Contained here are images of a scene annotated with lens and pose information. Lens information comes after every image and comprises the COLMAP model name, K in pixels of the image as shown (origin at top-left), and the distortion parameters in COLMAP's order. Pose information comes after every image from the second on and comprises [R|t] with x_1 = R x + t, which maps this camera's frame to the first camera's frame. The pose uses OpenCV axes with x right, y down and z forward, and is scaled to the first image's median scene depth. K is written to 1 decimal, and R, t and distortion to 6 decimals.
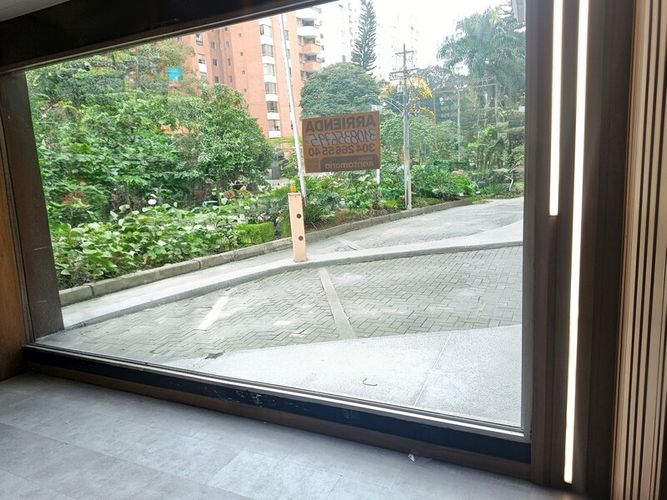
lens RADIAL K [[463.7, 0, 335.0], [0, 463.7, 252.8], [0, 0, 1]] dist [0.012554, -0.012175]
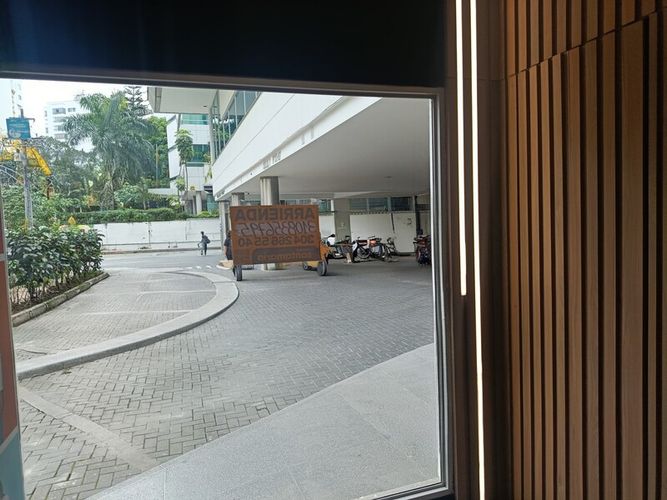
lens RADIAL K [[463.7, 0, 334.4], [0, 463.7, 244.9], [0, 0, 1]] dist [0.012554, -0.012175]
pose [[0.712523, -0.000873, 0.701648, -0.266831], [0.128730, 0.983188, -0.129502, -0.036949], [-0.689738, 0.182596, 0.700656, 0.126452]]
